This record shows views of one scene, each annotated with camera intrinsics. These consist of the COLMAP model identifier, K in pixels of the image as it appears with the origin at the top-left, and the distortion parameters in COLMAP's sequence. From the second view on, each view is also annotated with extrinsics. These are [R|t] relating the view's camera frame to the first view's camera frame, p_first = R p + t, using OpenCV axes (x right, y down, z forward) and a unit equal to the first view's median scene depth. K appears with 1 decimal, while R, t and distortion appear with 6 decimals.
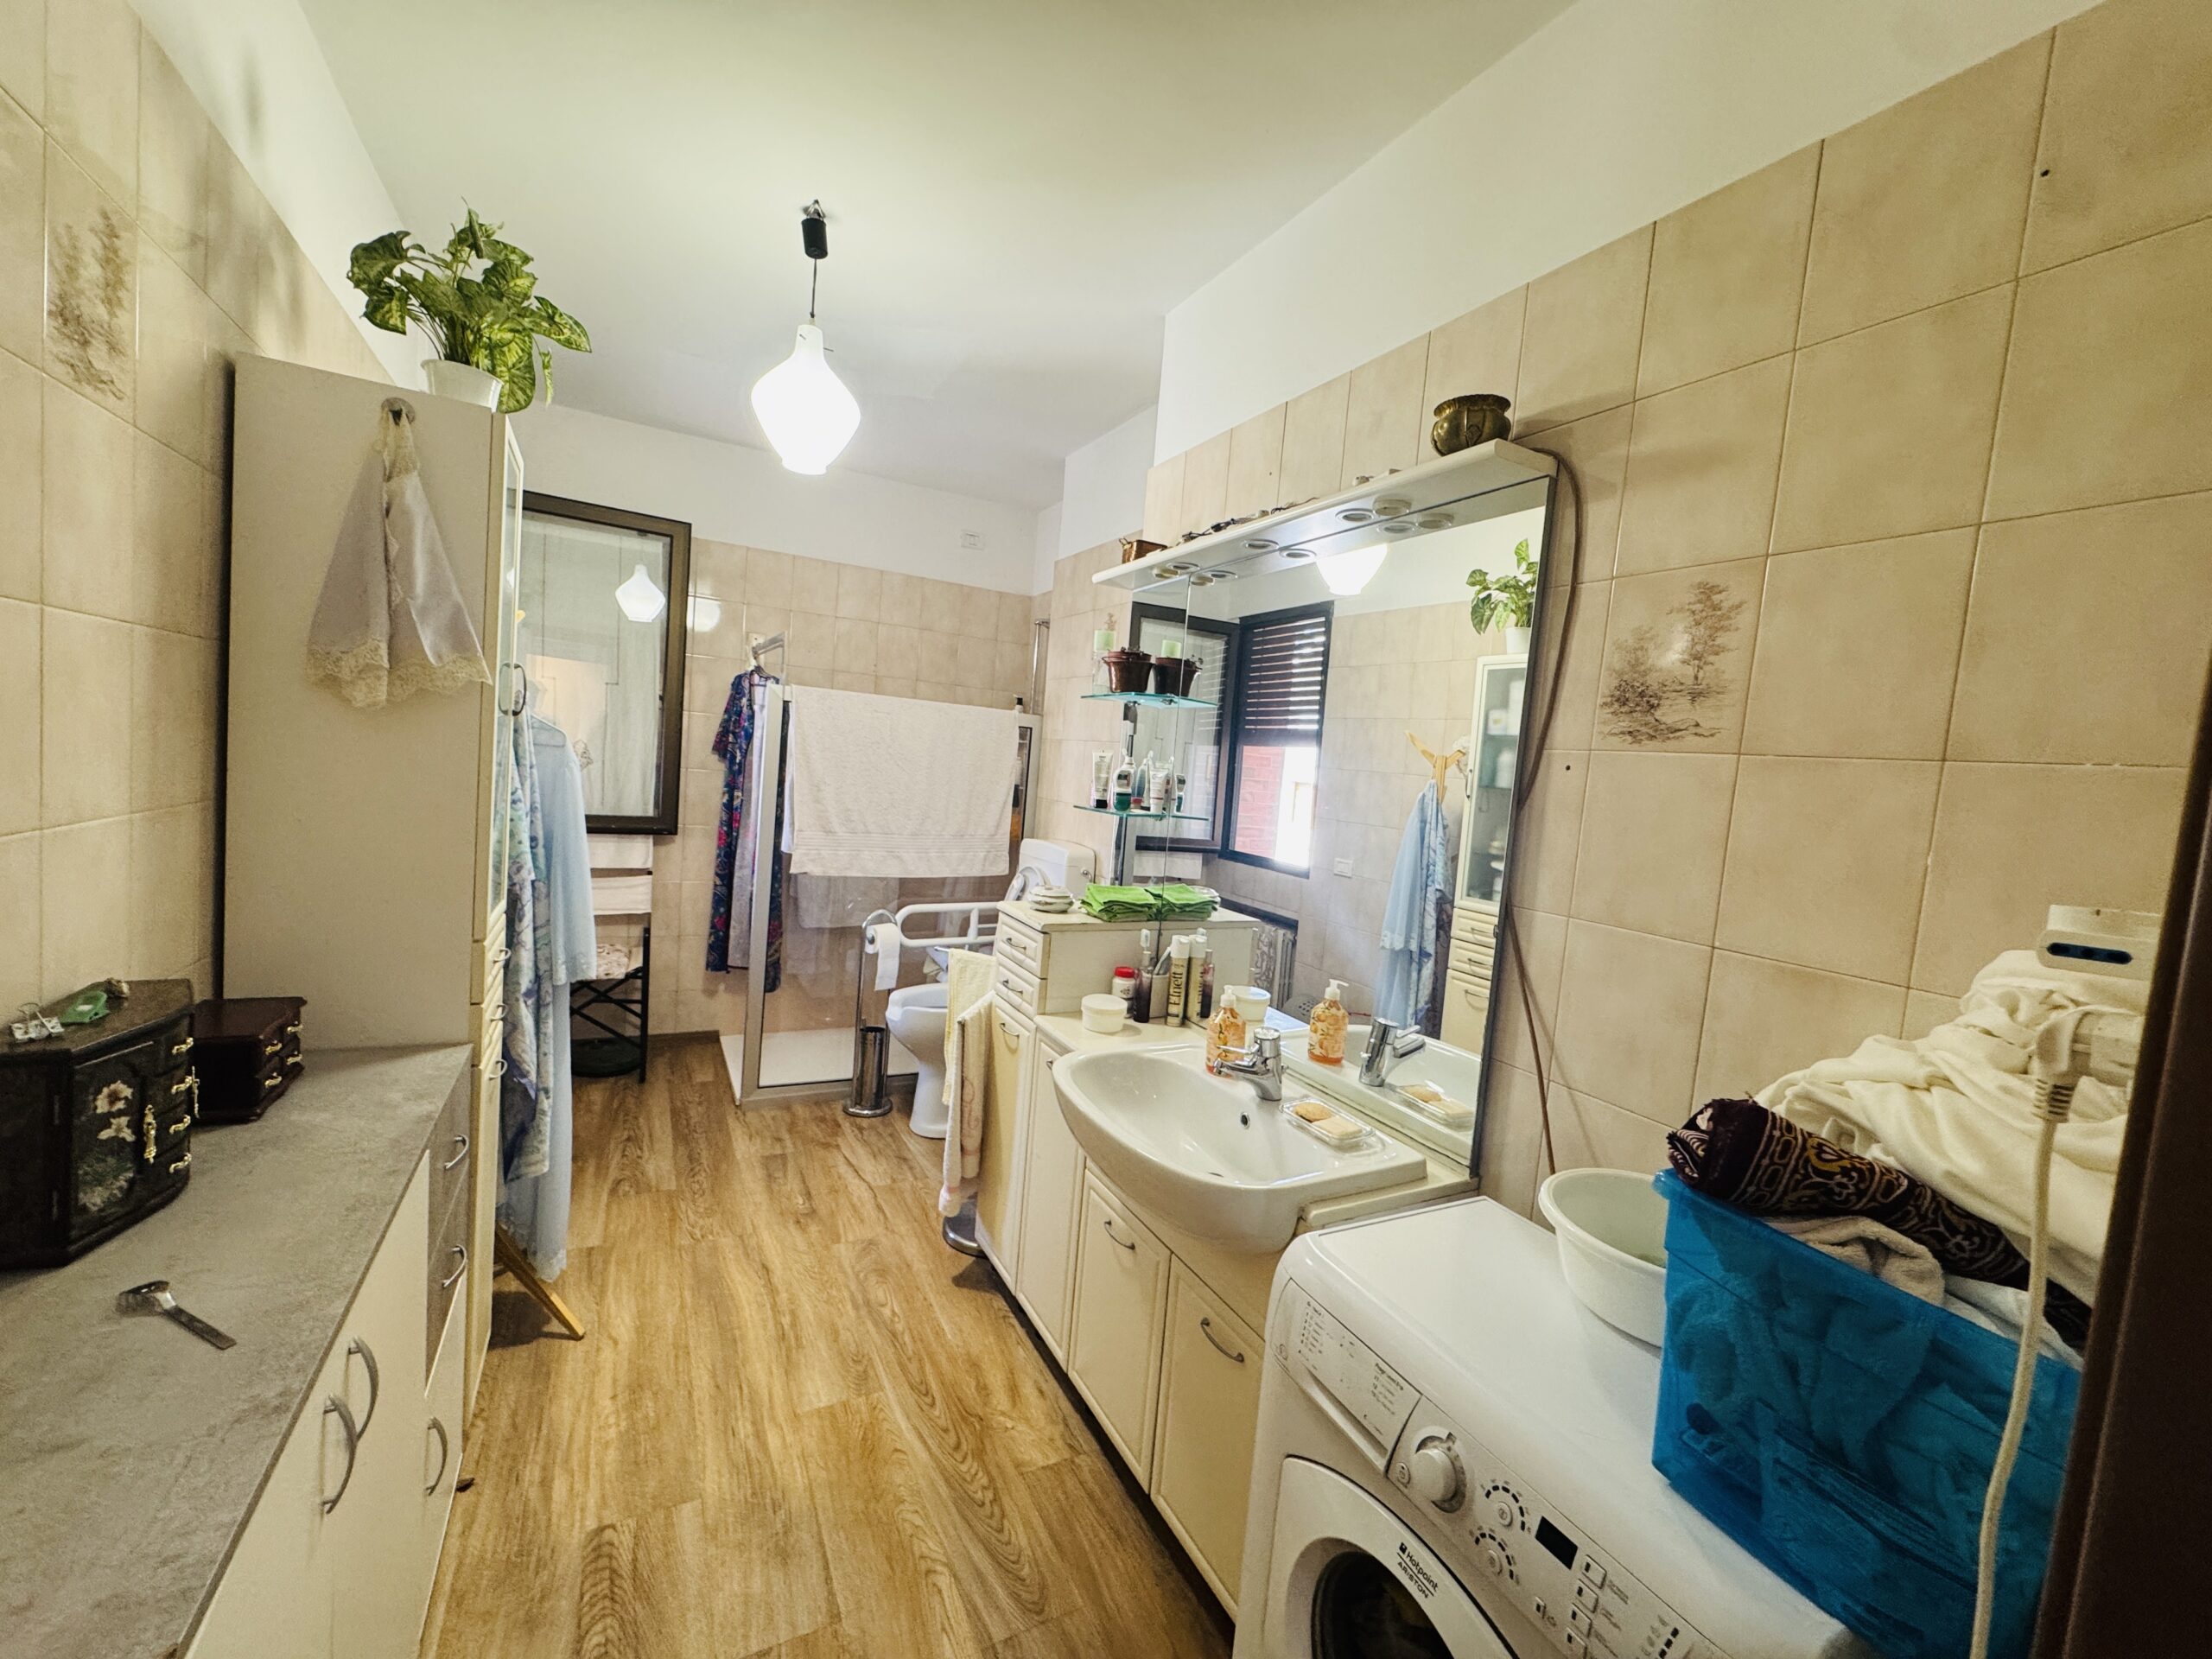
lens RADIAL K [[883.4, 0, 1106.0], [0, 883.4, 829.5], [0, 0, 1]] dist [-0.000368, 0.000442]
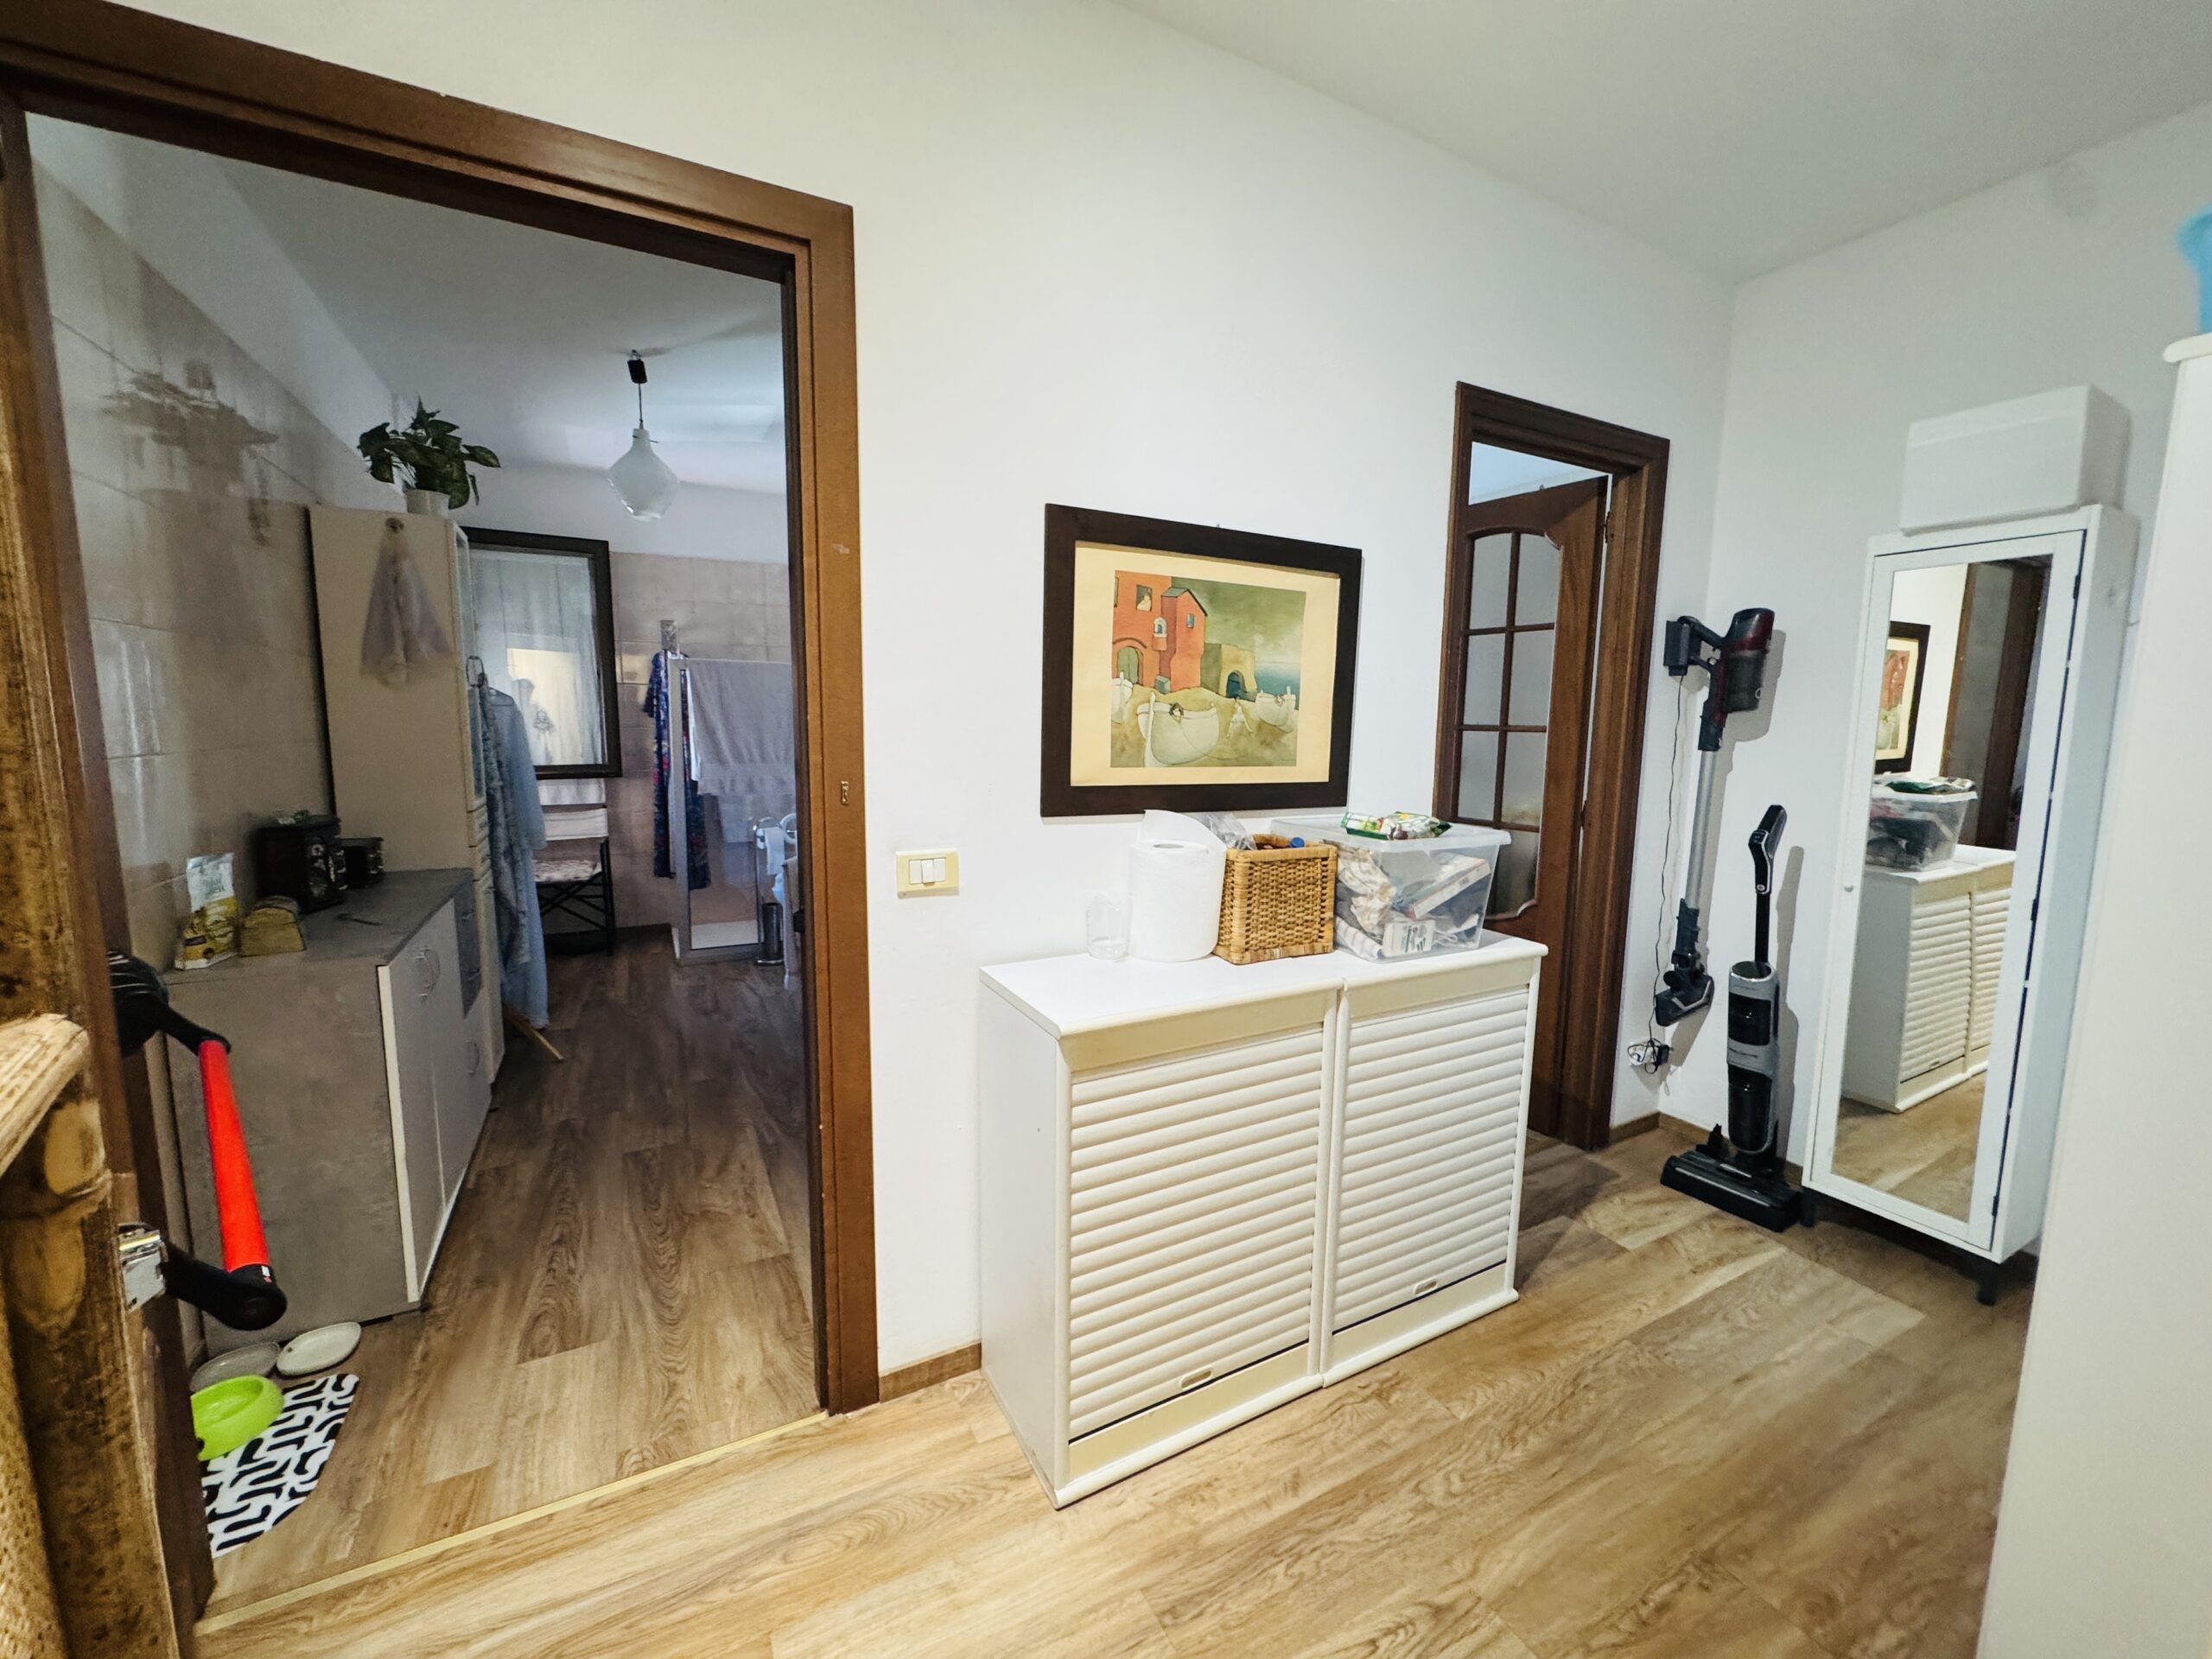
lens RADIAL K [[885.7, 0, 1106.0], [0, 885.7, 829.5], [0, 0, 1]] dist [-0.005695, 0.001245]
pose [[0.997589, -0.068553, -0.010779, 0.341885], [0.069038, 0.996149, 0.054048, 0.086099], [0.007032, -0.054662, 0.998480, -0.450522]]
